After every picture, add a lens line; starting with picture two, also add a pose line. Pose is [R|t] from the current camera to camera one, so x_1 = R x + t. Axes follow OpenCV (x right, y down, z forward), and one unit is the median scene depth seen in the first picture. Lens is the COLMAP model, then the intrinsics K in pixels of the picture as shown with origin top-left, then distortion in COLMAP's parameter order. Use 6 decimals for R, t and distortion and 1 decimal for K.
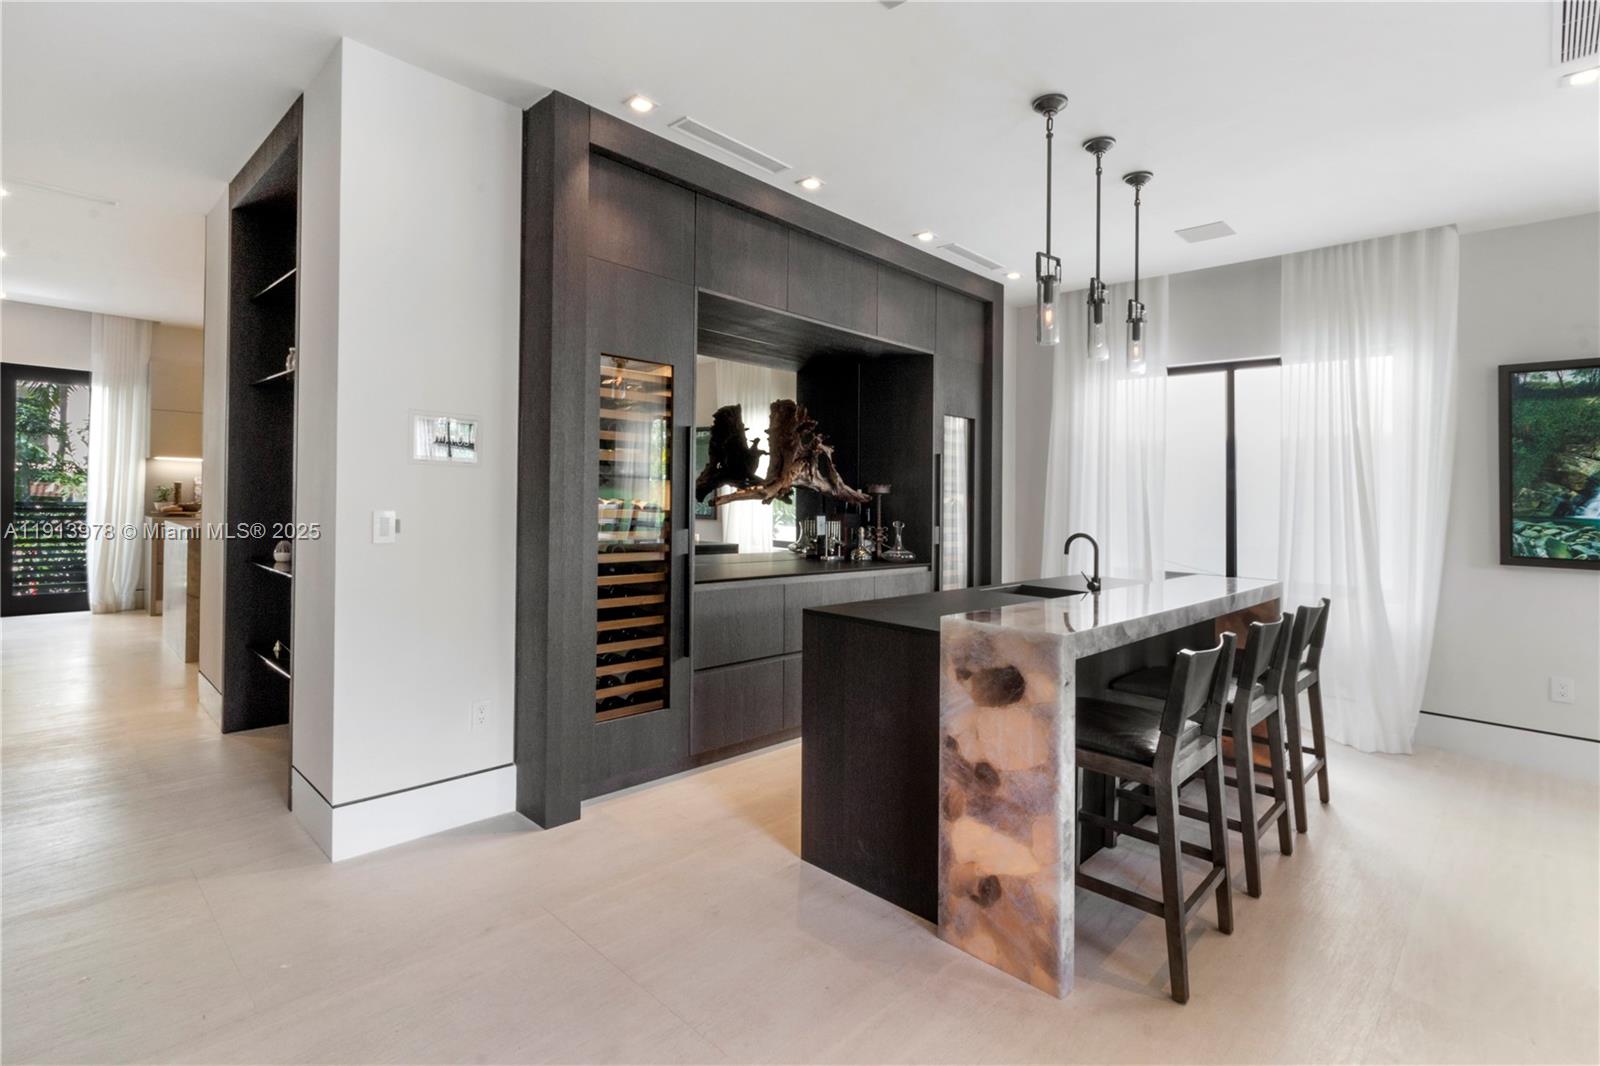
lens RADIAL K [[757.8, 0, 802.7], [0, 757.8, 501.0], [0, 0, 1]] dist [0.003558, 0.000398]
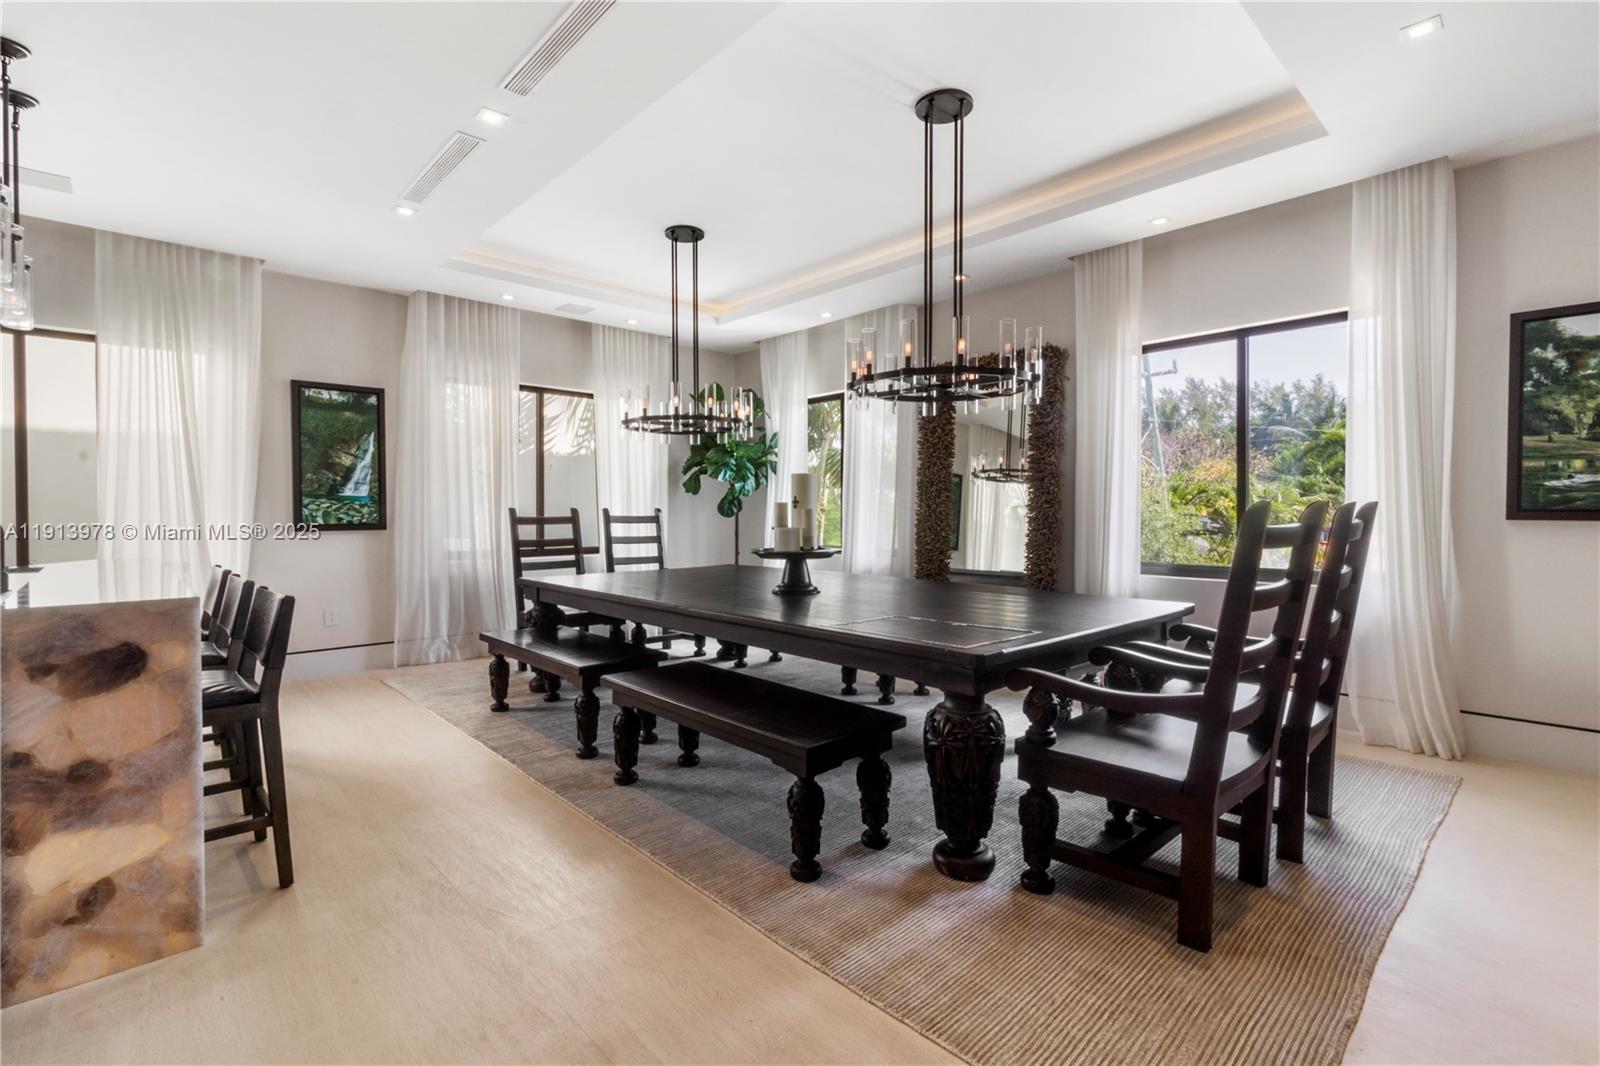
lens RADIAL K [[733.1, 0, 798.6], [0, 733.1, 512.4], [0, 0, 1]] dist [-0.000733, 0.000084]
pose [[0.049433, -0.030088, 0.998324, -0.320261], [0.006381, 0.999535, 0.029808, 0.019183], [-0.998757, 0.004897, 0.049602, 0.067849]]
